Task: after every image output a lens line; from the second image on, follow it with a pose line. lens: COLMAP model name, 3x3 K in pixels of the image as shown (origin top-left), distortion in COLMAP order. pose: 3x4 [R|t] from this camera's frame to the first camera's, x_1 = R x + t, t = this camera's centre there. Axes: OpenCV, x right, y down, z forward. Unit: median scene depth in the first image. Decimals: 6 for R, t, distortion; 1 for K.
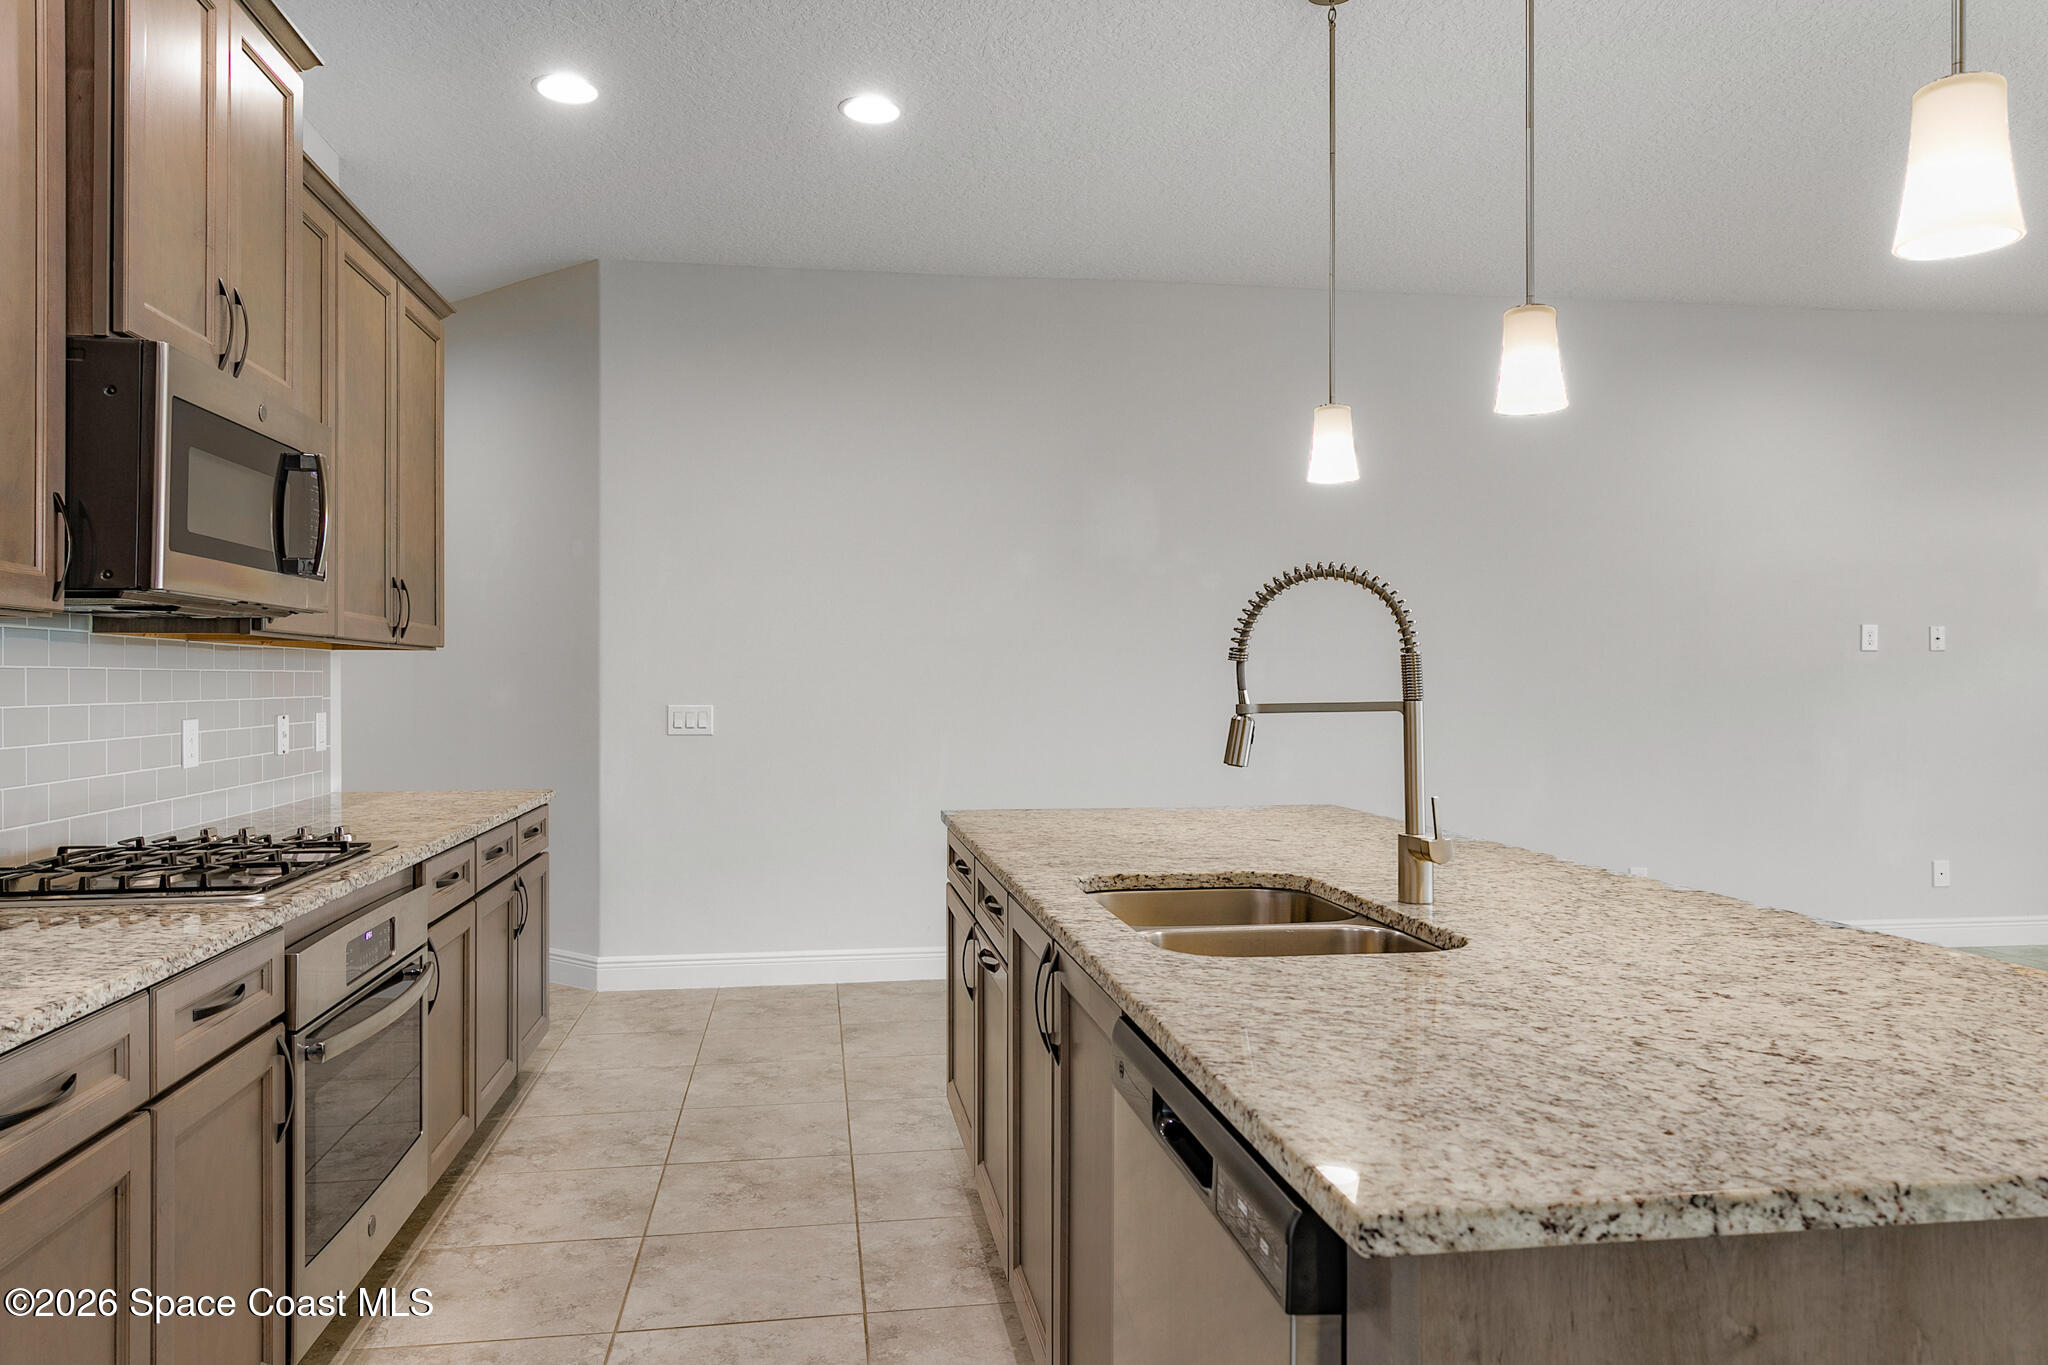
lens RADIAL K [[1428.0, 0, 1021.6], [0, 1428.0, 681.4], [0, 0, 1]] dist [-0.003449, 0.009253]
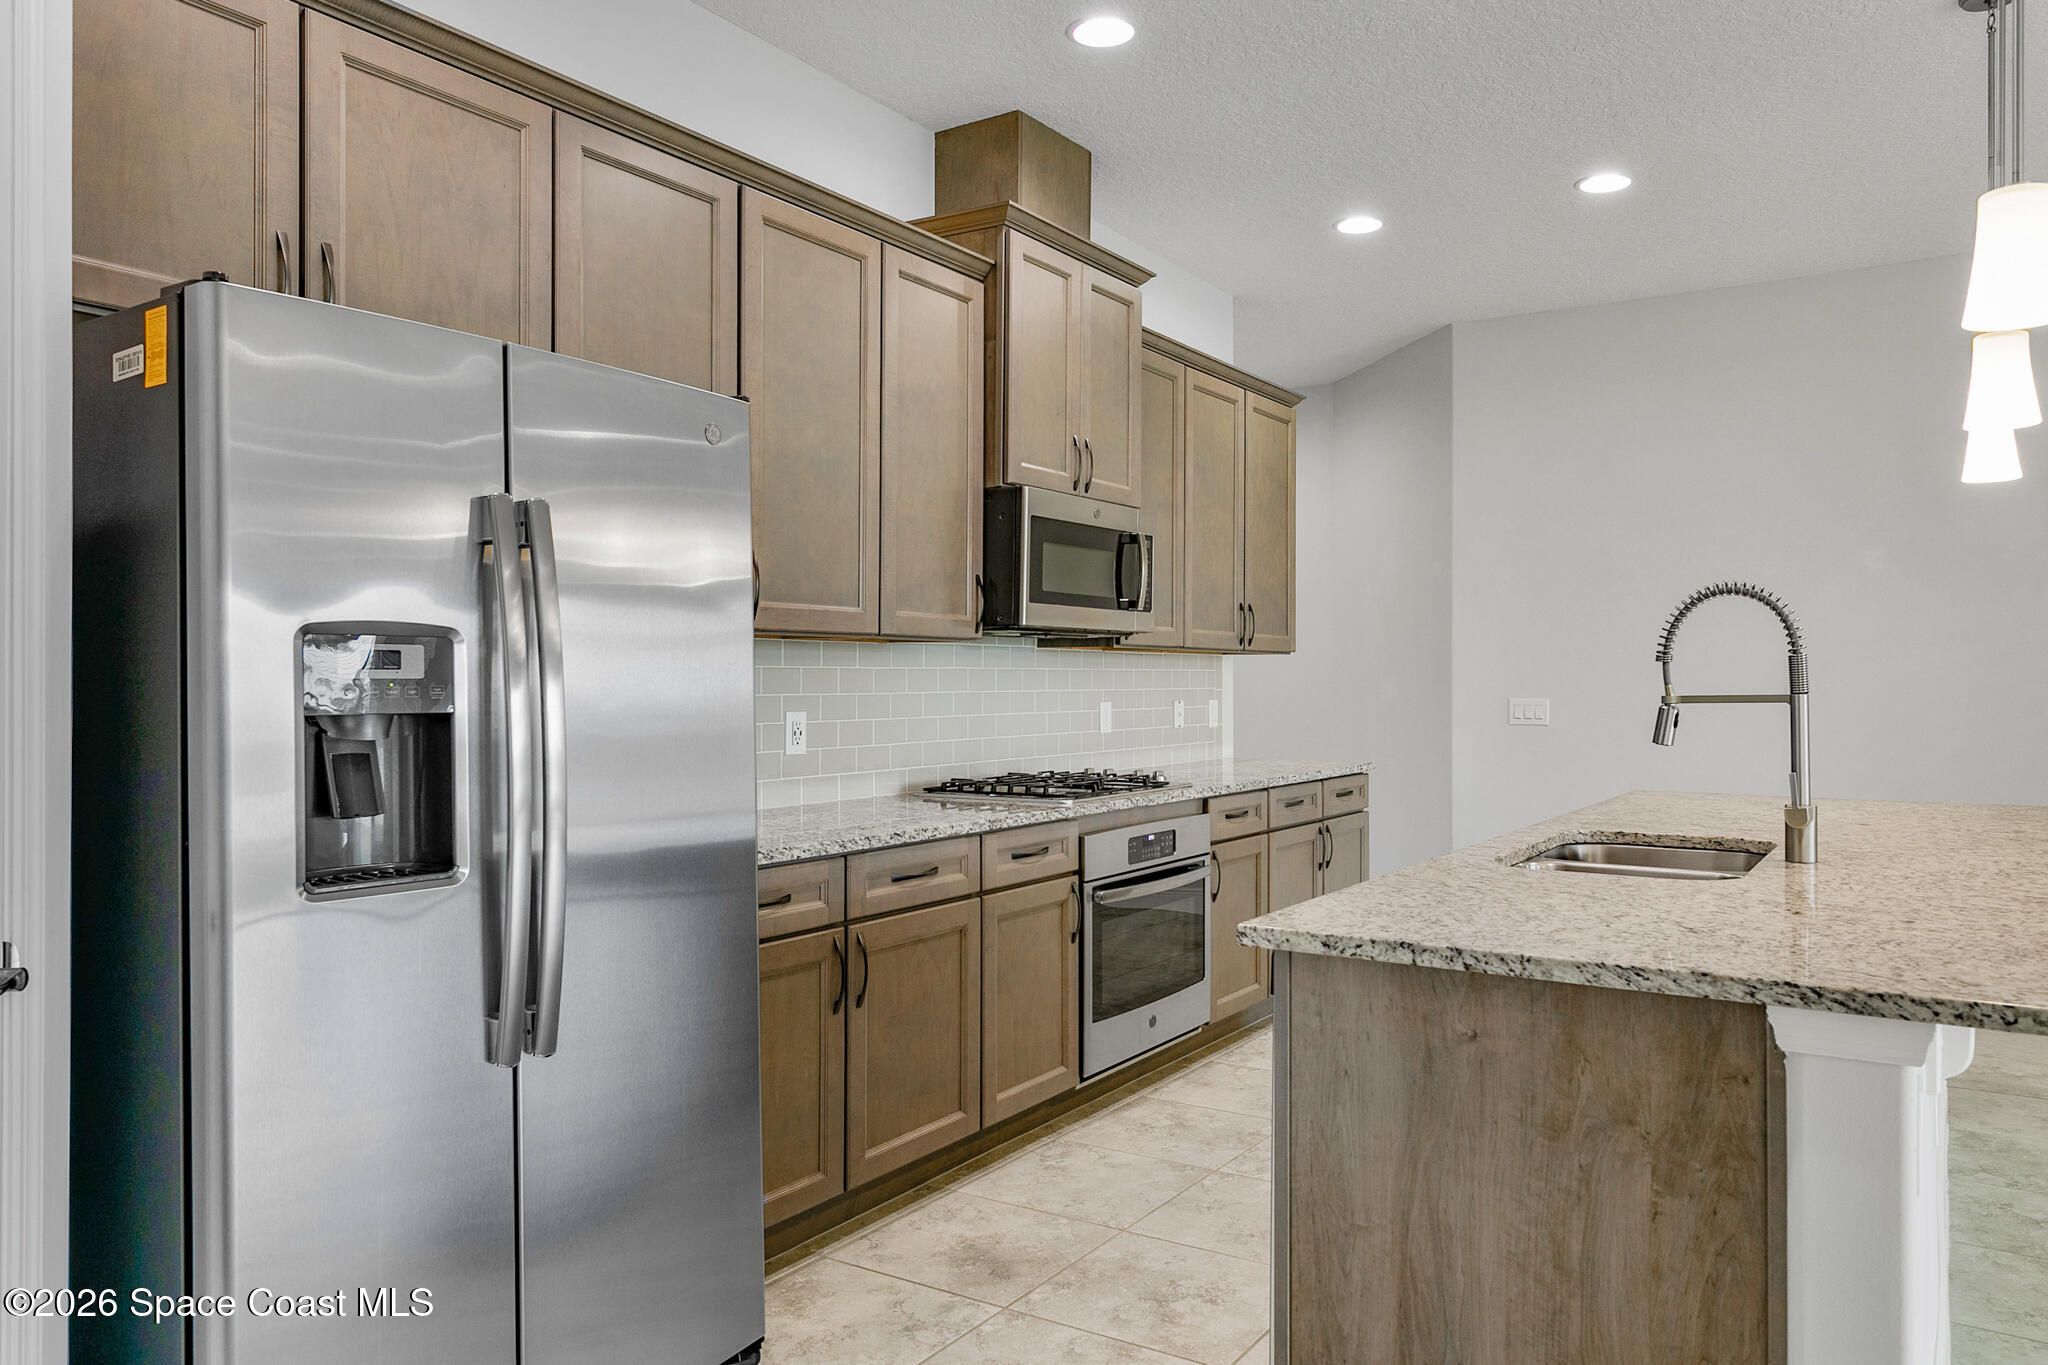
lens RADIAL K [[1428.0, 0, 1013.7], [0, 1428.0, 677.0], [0, 0, 1]] dist [-0.003449, 0.009253]
pose [[0.744109, 0.001525, -0.668057, 0.572108], [-0.002463, 0.999997, -0.000460, 0.001259], [0.668054, 0.001987, 0.744110, -0.330601]]
